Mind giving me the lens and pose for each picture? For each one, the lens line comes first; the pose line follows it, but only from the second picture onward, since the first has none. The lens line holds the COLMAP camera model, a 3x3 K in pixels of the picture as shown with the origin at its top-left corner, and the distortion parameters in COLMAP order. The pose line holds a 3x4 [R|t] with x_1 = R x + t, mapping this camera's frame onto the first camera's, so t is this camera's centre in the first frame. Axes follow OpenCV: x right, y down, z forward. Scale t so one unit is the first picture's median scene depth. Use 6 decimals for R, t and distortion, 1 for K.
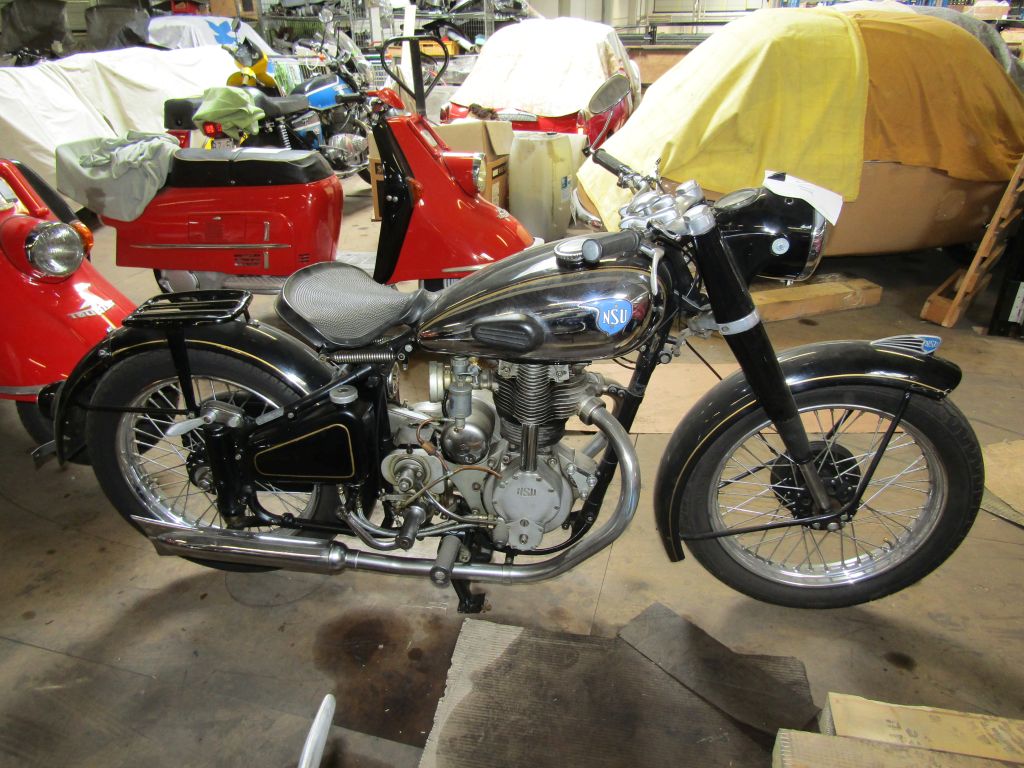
lens RADIAL K [[721.9, 0, 511.6], [0, 721.9, 392.2], [0, 0, 1]] dist [-0.006465, -0.000047]
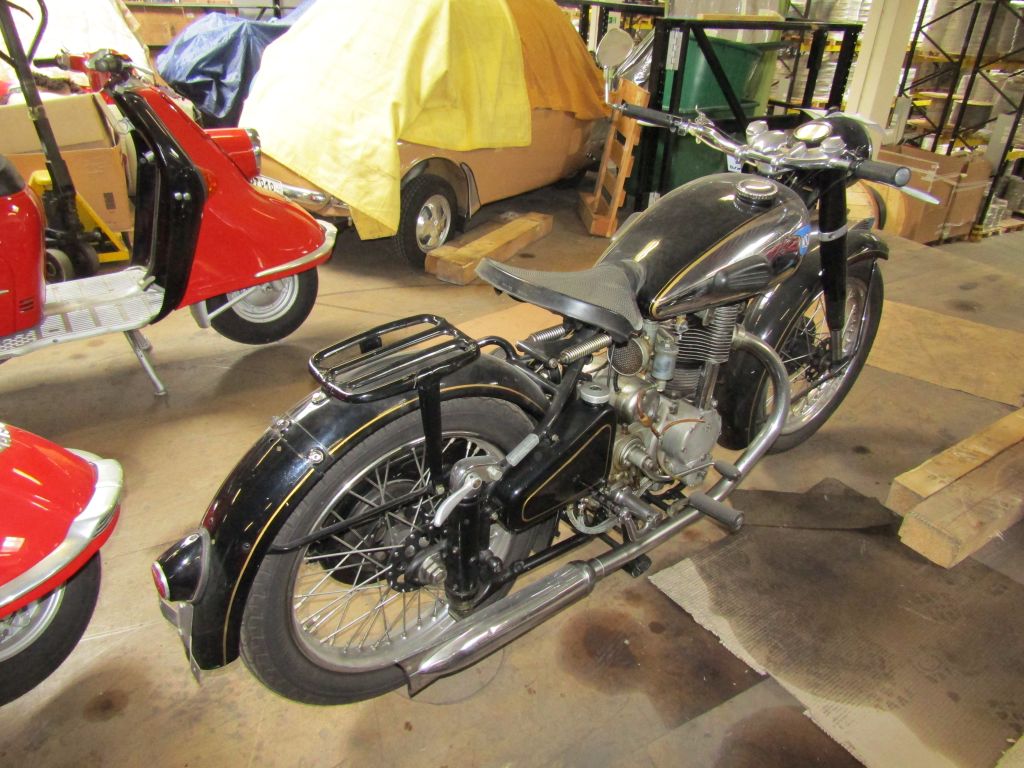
lens RADIAL K [[721.9, 0, 516.7], [0, 721.9, 389.2], [0, 0, 1]] dist [-0.006465, -0.000047]
pose [[0.695510, -0.314099, 0.646226, -0.772508], [0.285853, 0.946109, 0.152204, -0.146326], [-0.659207, 0.078867, 0.747814, 0.345609]]
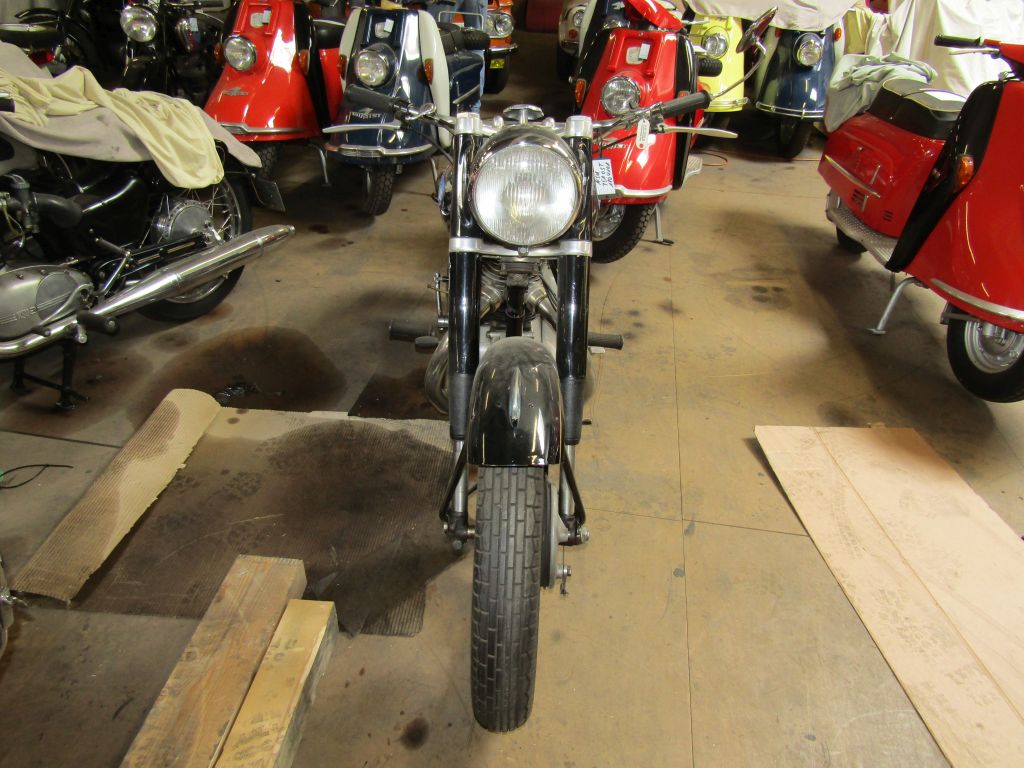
lens RADIAL K [[721.9, 0, 513.9], [0, 721.9, 380.9], [0, 0, 1]] dist [-0.006465, -0.000047]
pose [[0.117706, 0.545329, -0.829917, 0.957547], [-0.497215, 0.755788, 0.426100, -0.324318], [0.859606, 0.362492, 0.360107, 0.609033]]
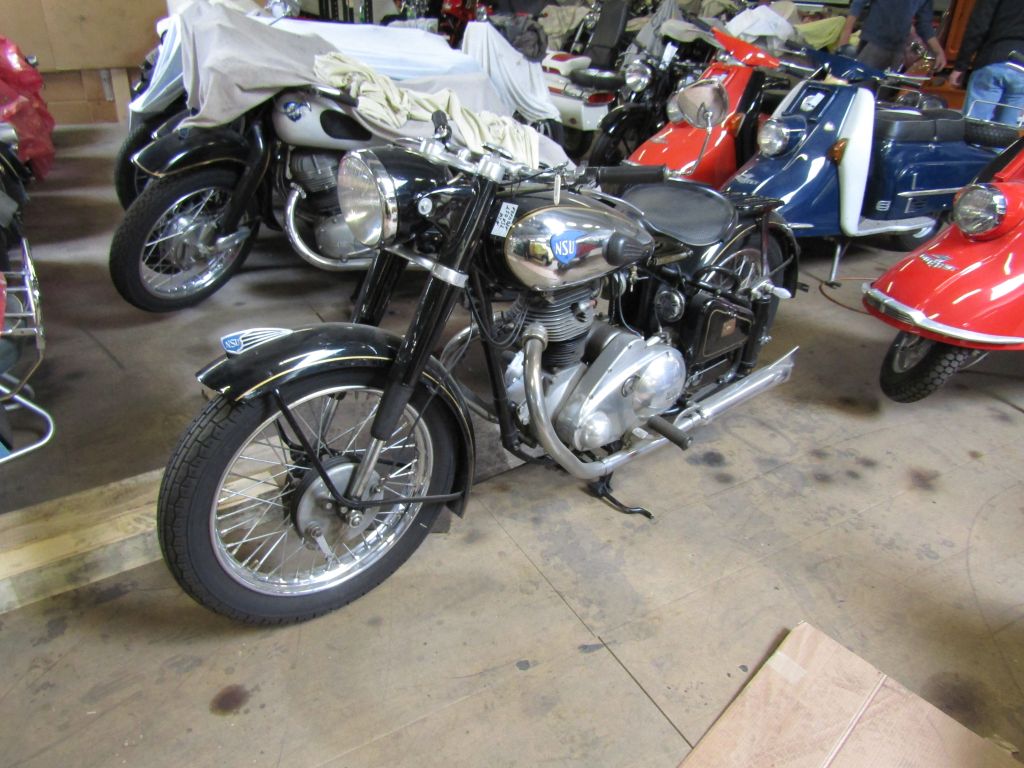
lens RADIAL K [[721.9, 0, 513.9], [0, 721.9, 383.3], [0, 0, 1]] dist [-0.006465, -0.000047]
pose [[-0.686754, 0.346340, -0.639076, 0.773598], [-0.367779, 0.592793, 0.716474, -0.671524], [0.626983, 0.727080, -0.279726, 1.244656]]
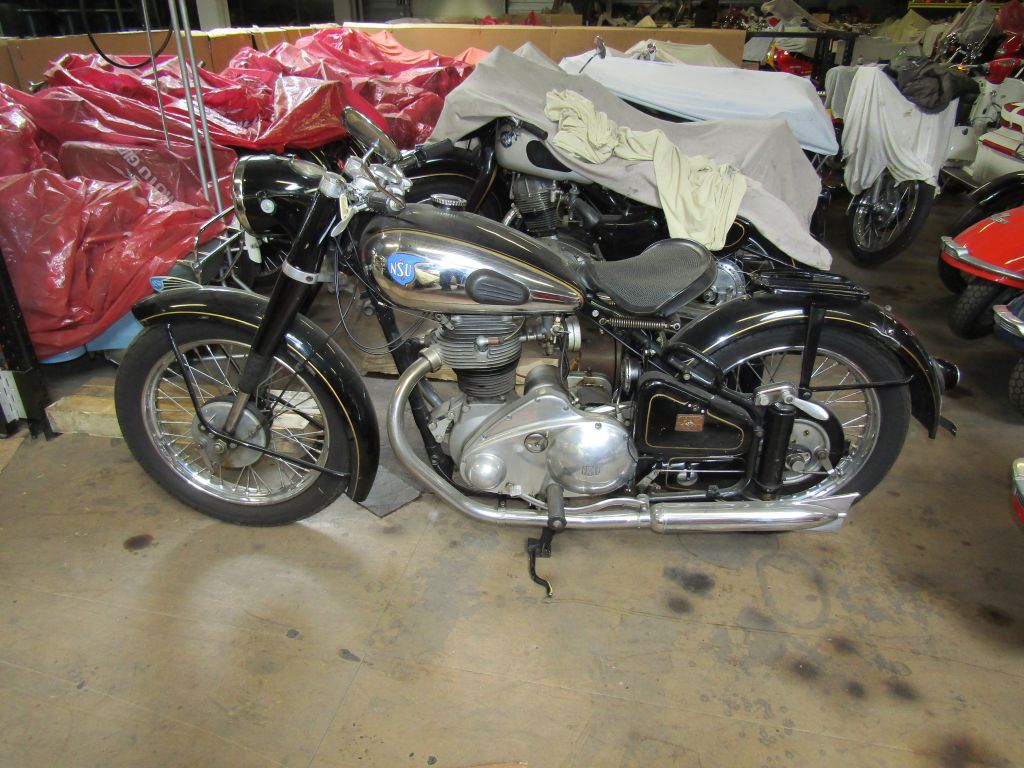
lens RADIAL K [[721.9, 0, 512.3], [0, 721.9, 389.0], [0, 0, 1]] dist [-0.006465, -0.000047]
pose [[-0.997688, 0.042710, -0.052869, 0.047502], [-0.019585, 0.564216, 0.825395, -0.825791], [0.065082, 0.824522, -0.562075, 1.553234]]
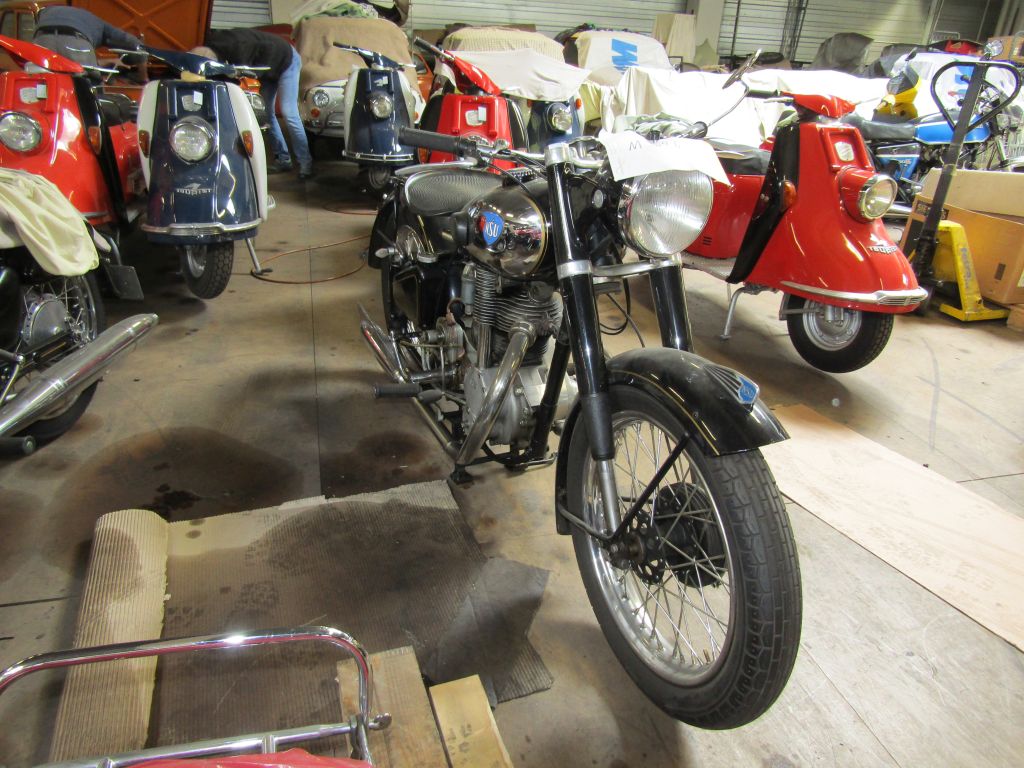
lens RADIAL K [[721.9, 0, 512.5], [0, 721.9, 381.1], [0, 0, 1]] dist [-0.006465, -0.000047]
pose [[0.513647, 0.403597, -0.757150, 0.844710], [-0.453949, 0.876664, 0.159347, -0.072442], [0.728078, 0.261859, 0.633508, 0.281307]]
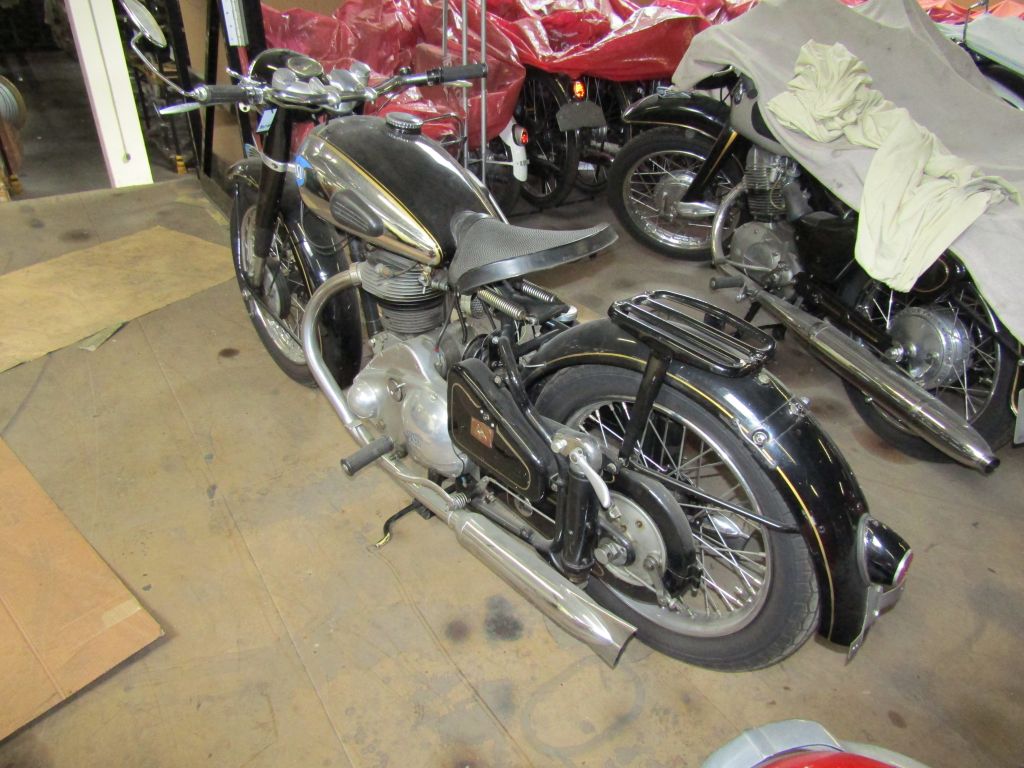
lens RADIAL K [[721.9, 0, 510.8], [0, 721.9, 383.0], [0, 0, 1]] dist [-0.006465, -0.000047]
pose [[-0.758690, -0.346042, 0.551945, -0.674323], [0.291235, 0.577708, 0.762519, -0.643468], [-0.582727, 0.739262, -0.337522, 1.278302]]
